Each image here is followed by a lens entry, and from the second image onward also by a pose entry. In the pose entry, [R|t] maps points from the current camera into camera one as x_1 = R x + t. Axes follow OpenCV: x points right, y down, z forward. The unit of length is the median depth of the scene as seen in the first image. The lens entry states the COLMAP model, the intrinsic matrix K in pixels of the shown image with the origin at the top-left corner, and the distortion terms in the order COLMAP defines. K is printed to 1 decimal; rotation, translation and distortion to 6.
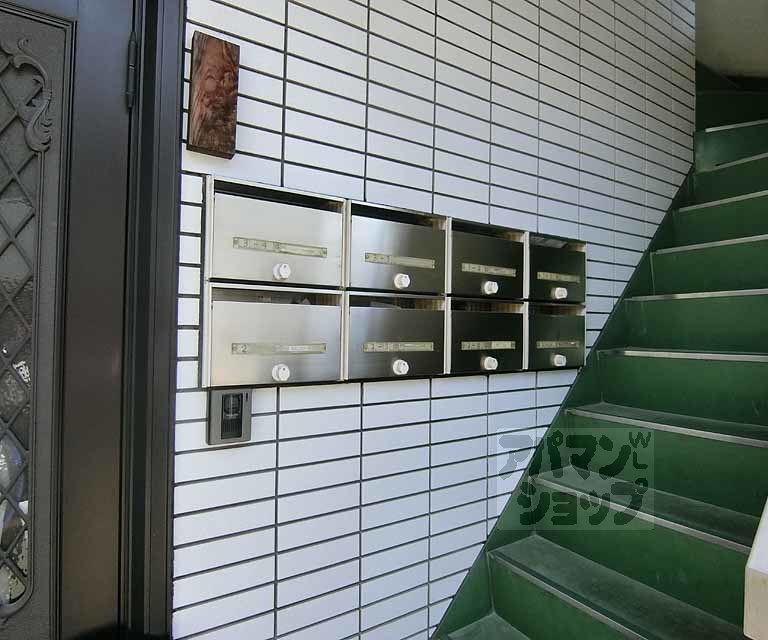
lens RADIAL K [[475.8, 0, 423.8], [0, 475.8, 318.1], [0, 0, 1]] dist [-0.016249, -0.002210]
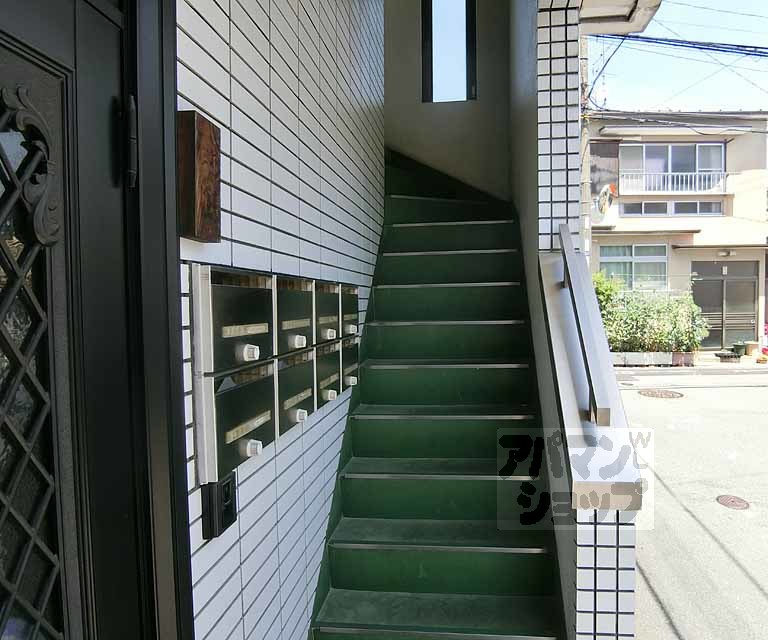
lens RADIAL K [[475.8, 0, 423.8], [0, 475.8, 318.1], [0, 0, 1]] dist [-0.016249, -0.002210]
pose [[0.637958, -0.047051, 0.768632, -0.891187], [0.000986, 0.998181, 0.060284, -0.246568], [-0.770070, -0.037701, 0.636844, 0.040131]]
